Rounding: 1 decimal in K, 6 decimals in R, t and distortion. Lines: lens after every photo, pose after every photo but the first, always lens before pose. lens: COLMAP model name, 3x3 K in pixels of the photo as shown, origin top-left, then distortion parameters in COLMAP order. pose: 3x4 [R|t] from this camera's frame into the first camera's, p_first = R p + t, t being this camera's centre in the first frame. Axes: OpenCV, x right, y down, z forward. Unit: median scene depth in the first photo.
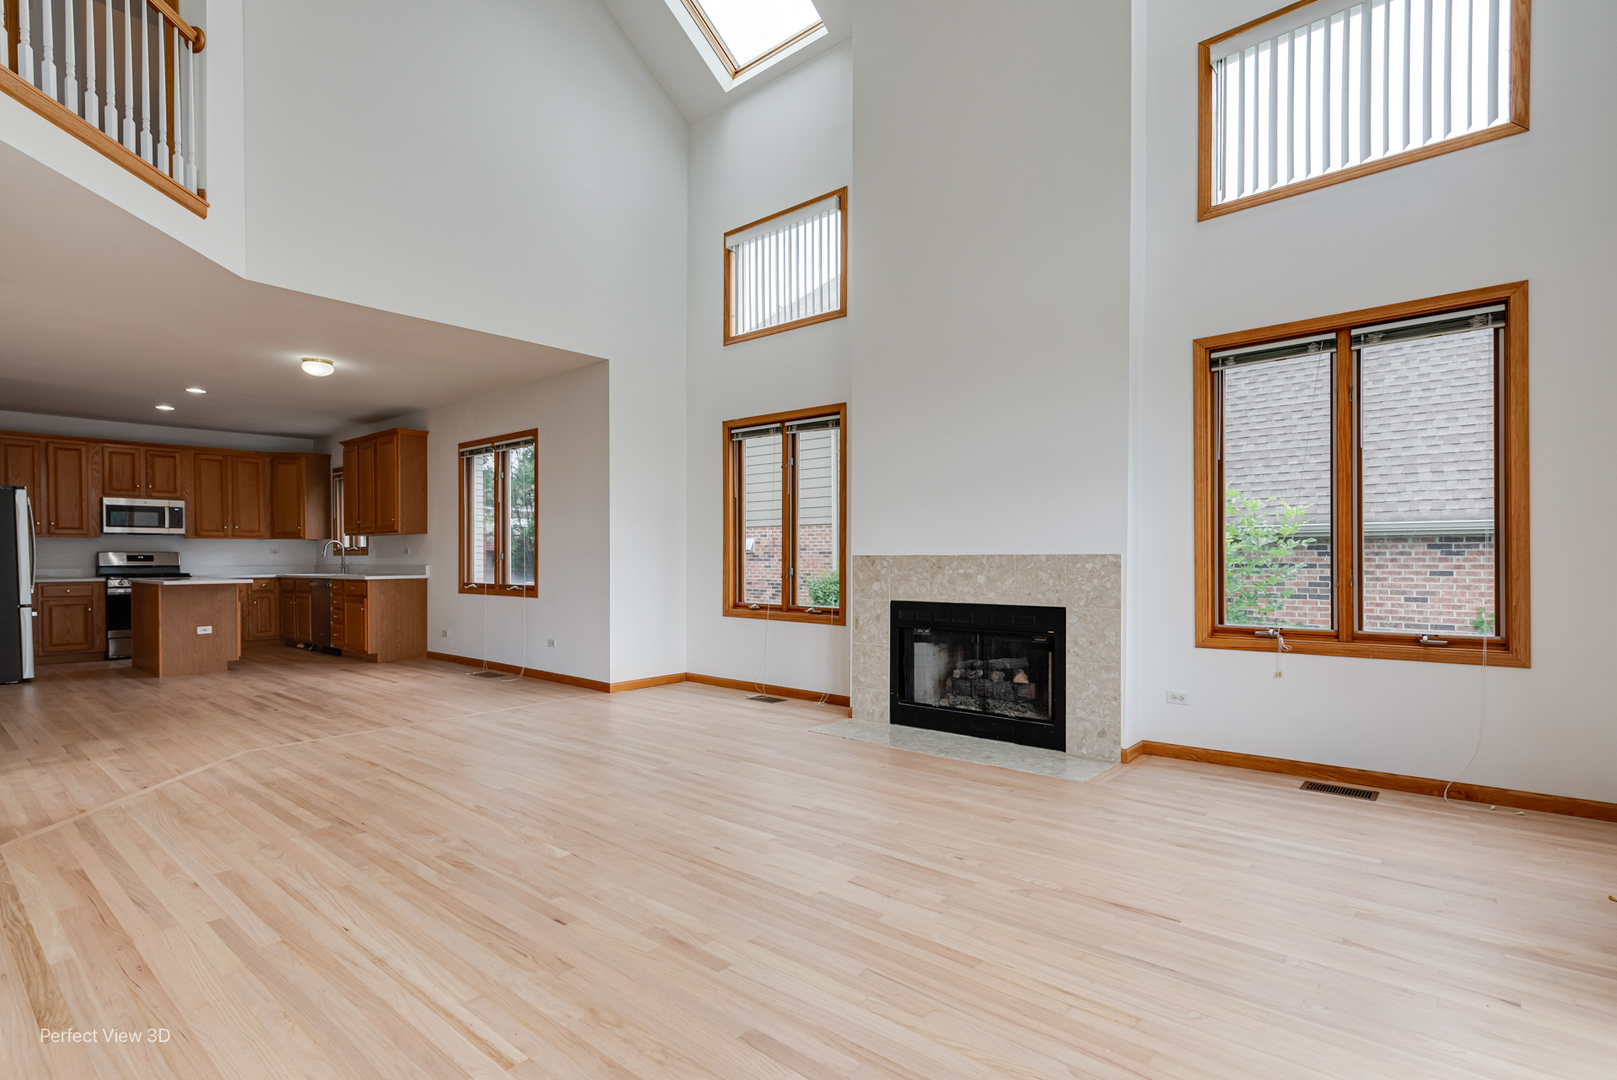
lens RADIAL K [[791.8, 0, 797.3], [0, 791.8, 566.2], [0, 0, 1]] dist [0.013054, -0.002626]
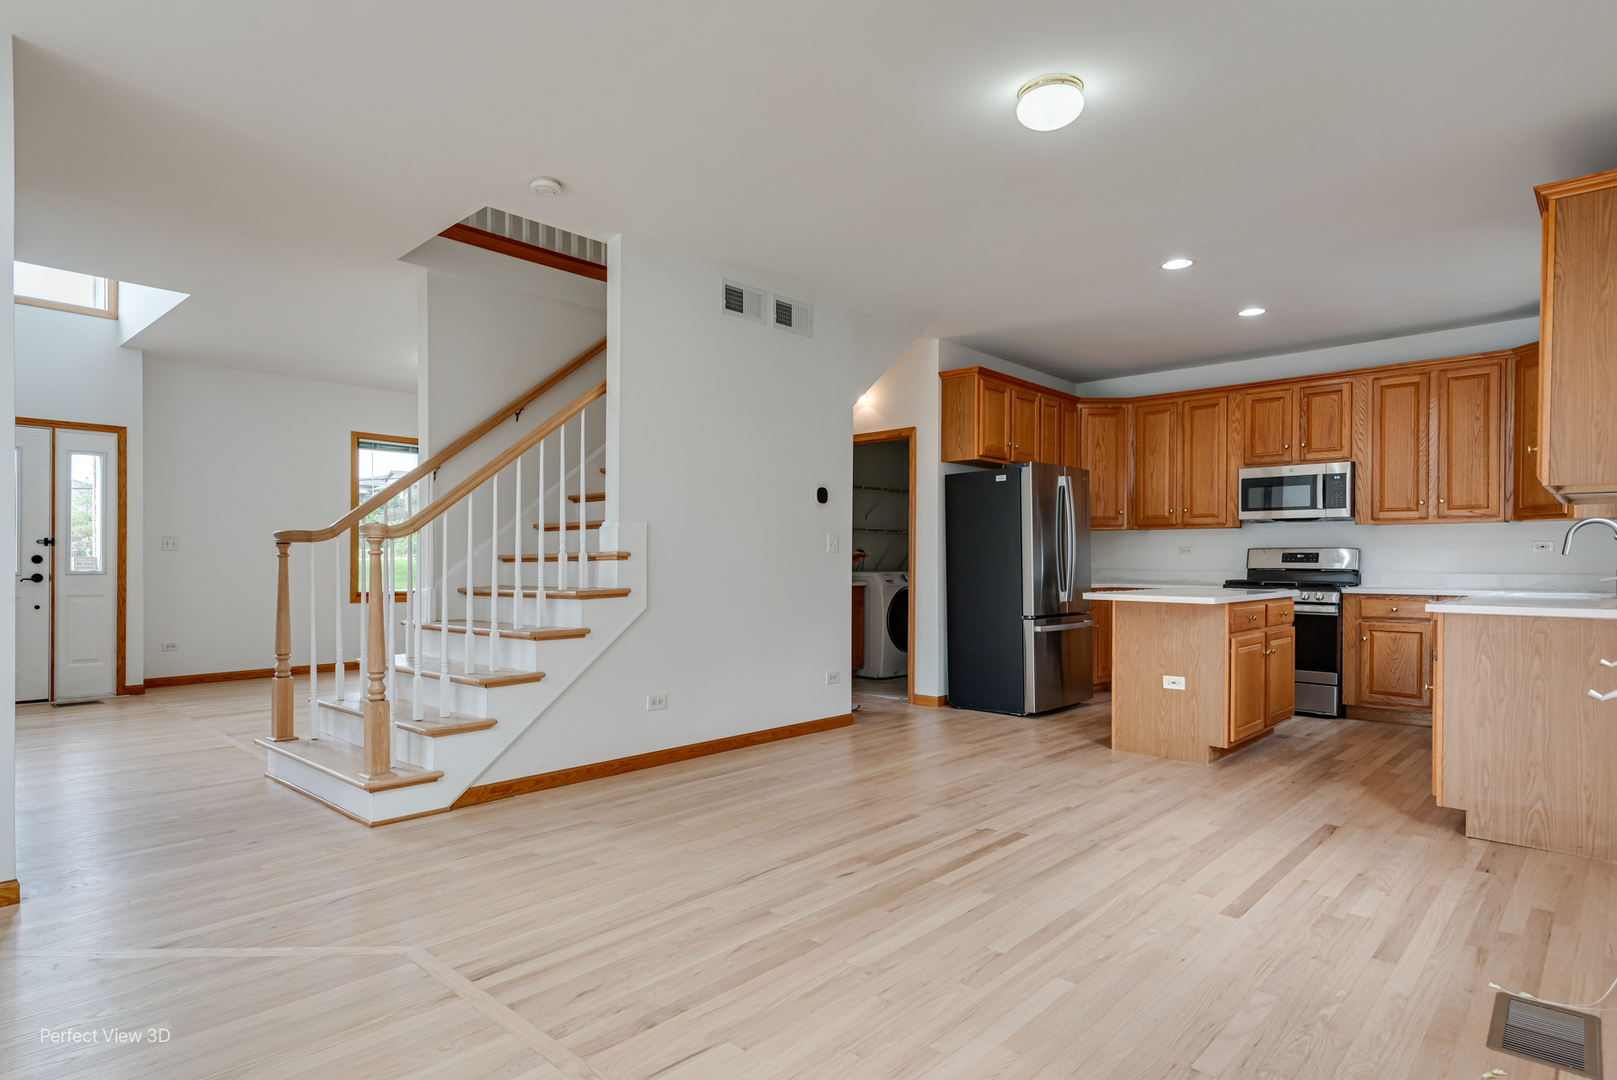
lens RADIAL K [[884.4, 0, 780.8], [0, 884.4, 564.5], [0, 0, 1]] dist [0.009216, -0.006510]
pose [[-0.050858, 0.009259, -0.998663, -0.083714], [-0.016628, 0.999811, 0.010116, -0.004663], [0.998567, 0.017120, -0.050695, 0.622930]]
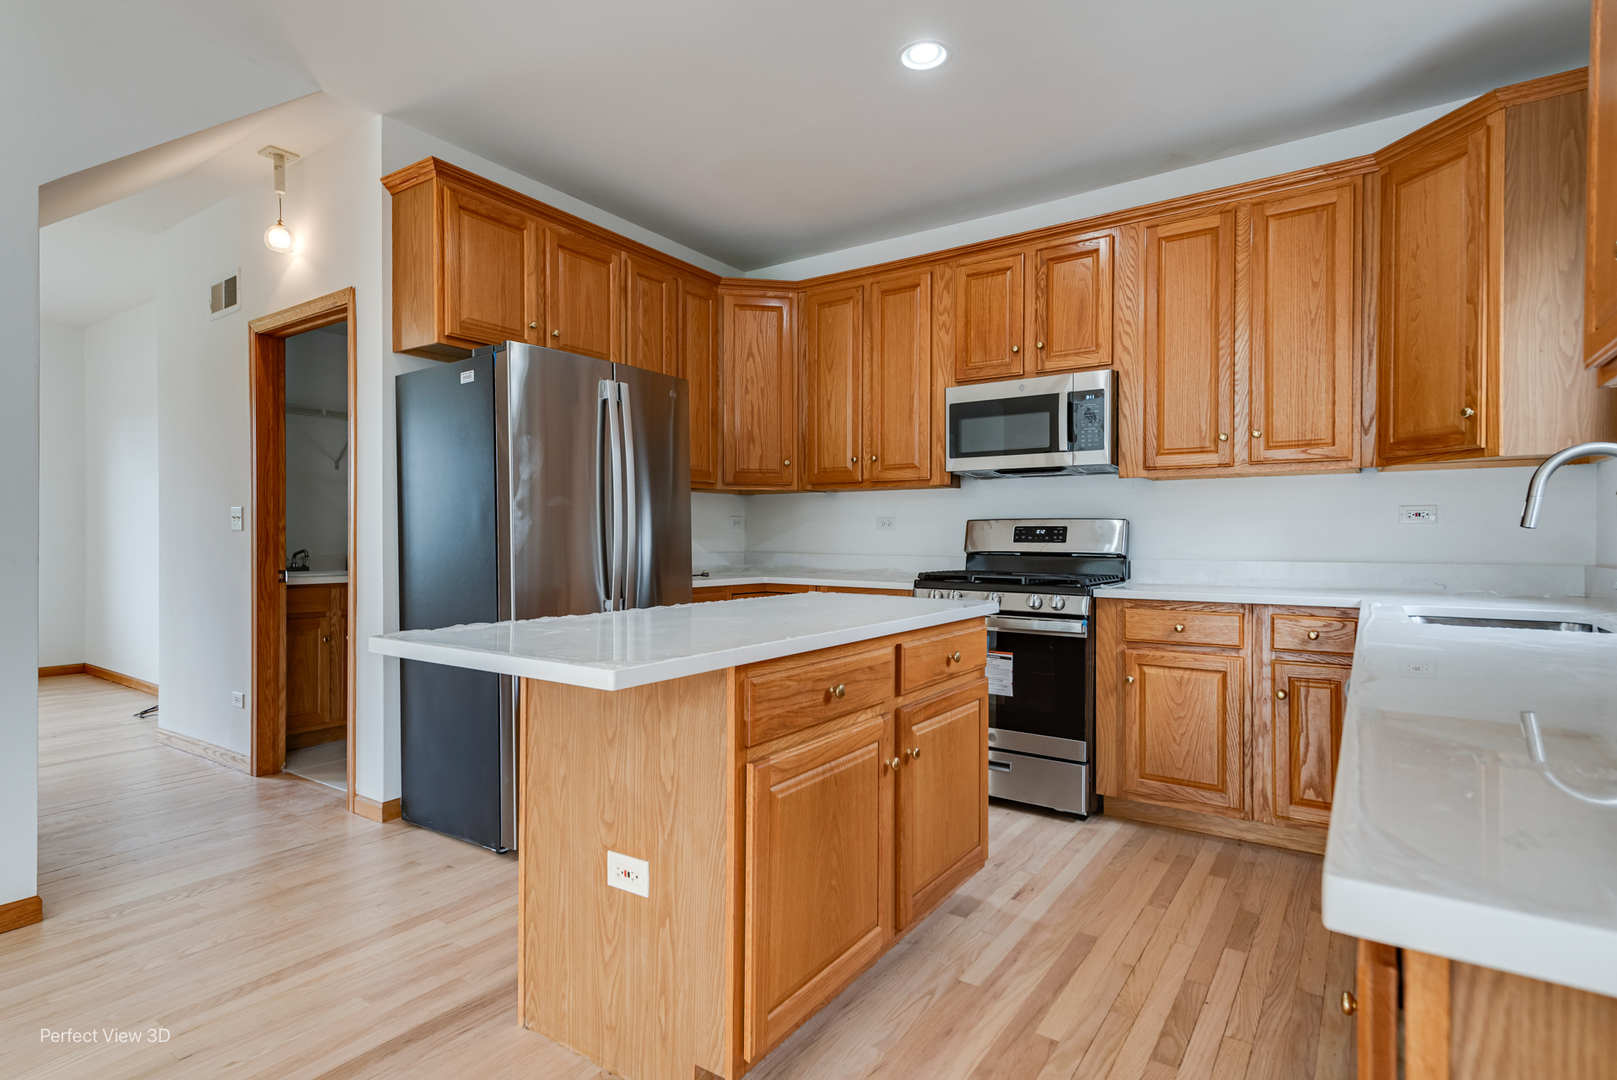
lens RADIAL K [[820.1, 0, 792.6], [0, 820.1, 539.8], [0, 0, 1]] dist [0.022561, -0.009381]
pose [[0.104760, 0.007346, -0.994470, -0.435146], [-0.015381, 0.999865, 0.005765, -0.007787], [0.994379, 0.014692, 0.104859, 0.845114]]
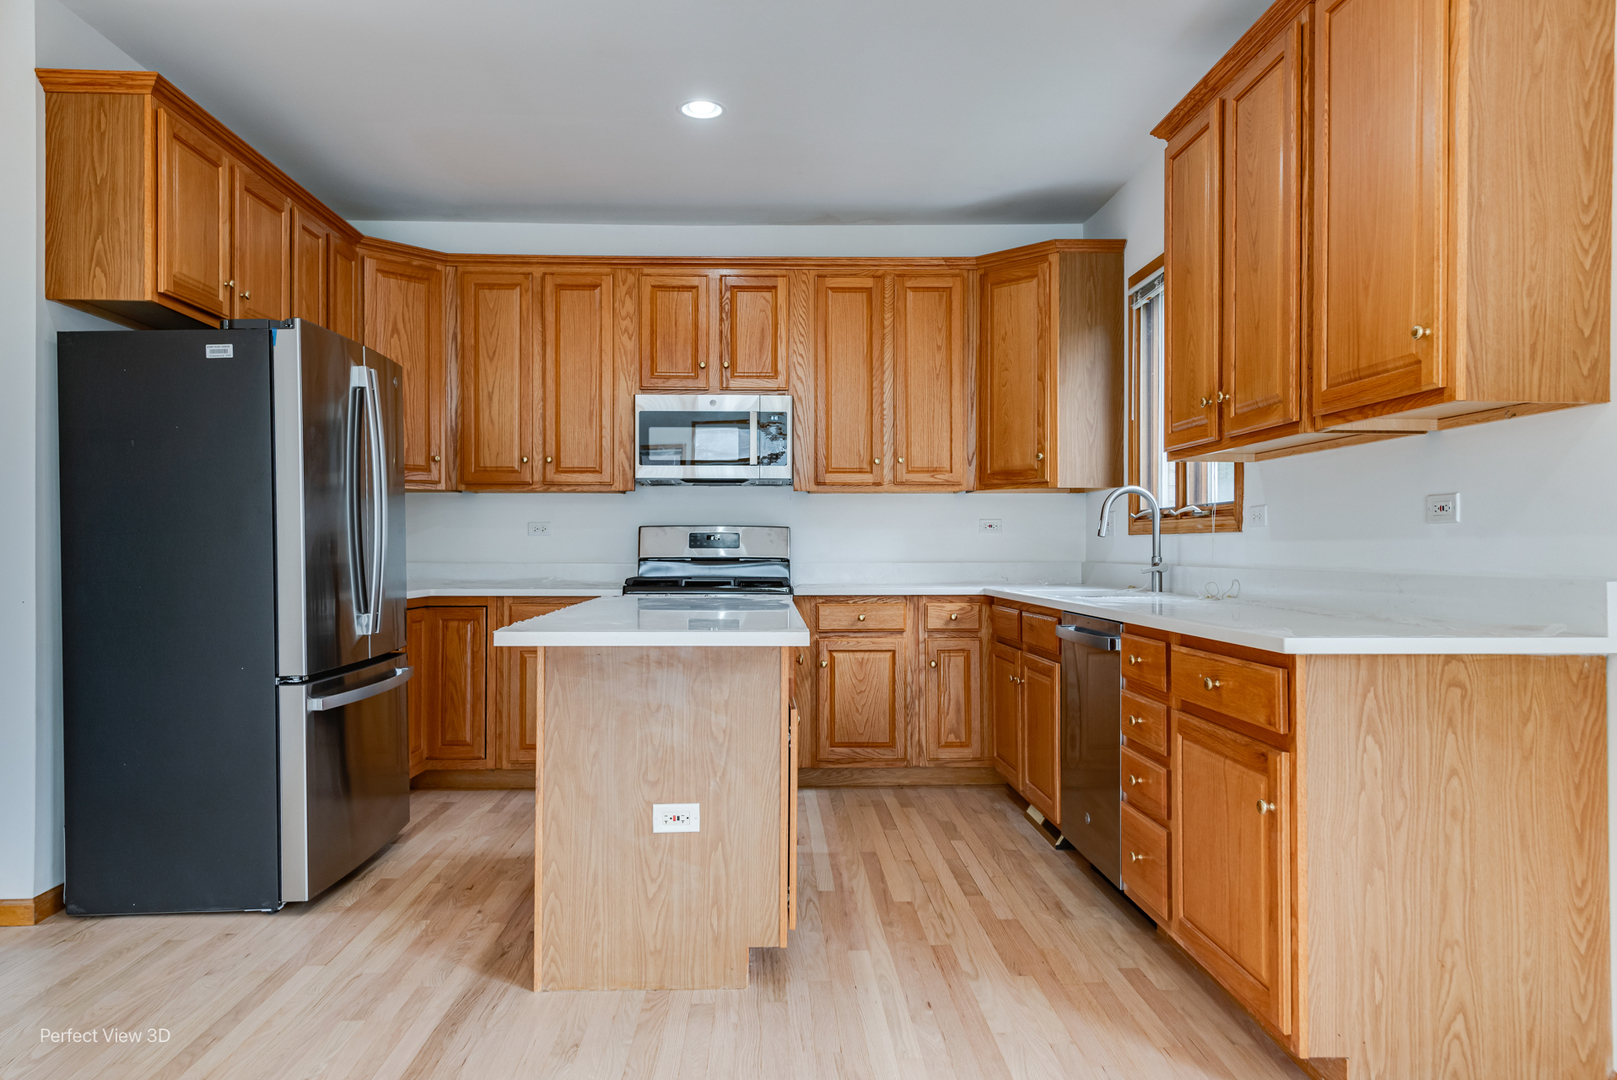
lens RADIAL K [[1074.6, 0, 791.8], [0, 1074.6, 536.1], [0, 0, 1]] dist [0.029212, -0.015232]
pose [[0.675560, -0.002059, -0.737302, -0.384705], [-0.012696, 0.999815, -0.014425, -0.004758], [0.737196, 0.019106, 0.675409, 0.657064]]
